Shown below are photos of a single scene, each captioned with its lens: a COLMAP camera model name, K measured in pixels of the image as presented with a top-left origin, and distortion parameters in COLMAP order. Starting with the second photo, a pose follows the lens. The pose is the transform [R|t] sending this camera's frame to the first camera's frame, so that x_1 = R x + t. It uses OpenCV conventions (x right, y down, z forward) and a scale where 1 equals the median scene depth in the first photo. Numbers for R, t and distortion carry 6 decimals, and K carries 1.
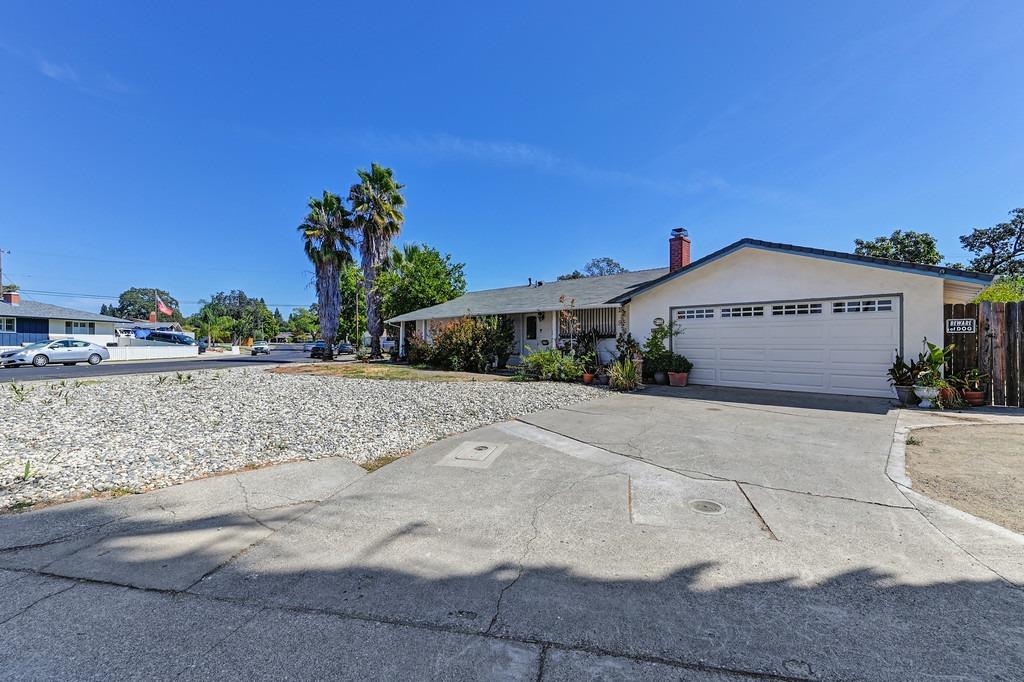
lens RADIAL K [[420.1, 0, 513.0], [0, 420.1, 350.8], [0, 0, 1]] dist [0.005785, -0.000237]
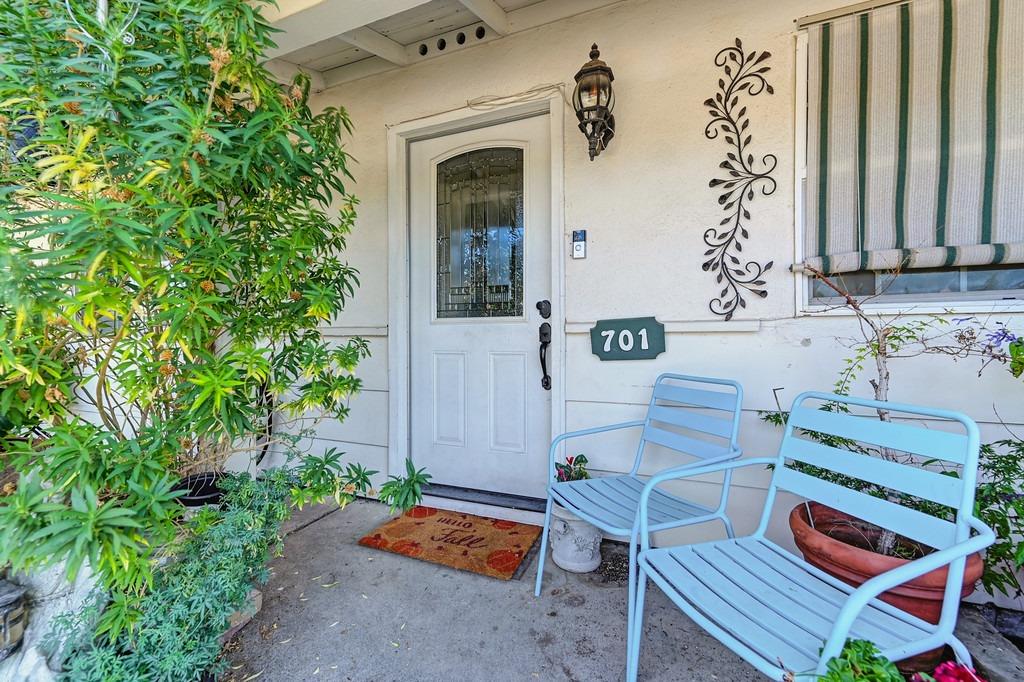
lens RADIAL K [[420.1, 0, 513.0], [0, 420.1, 350.8], [0, 0, 1]] dist [0.005785, -0.000237]
pose [[0.931982, -0.014389, 0.362218, 0.002043], [0.008293, 0.999797, 0.018377, -0.013443], [-0.362409, -0.014123, 0.931912, 0.649588]]
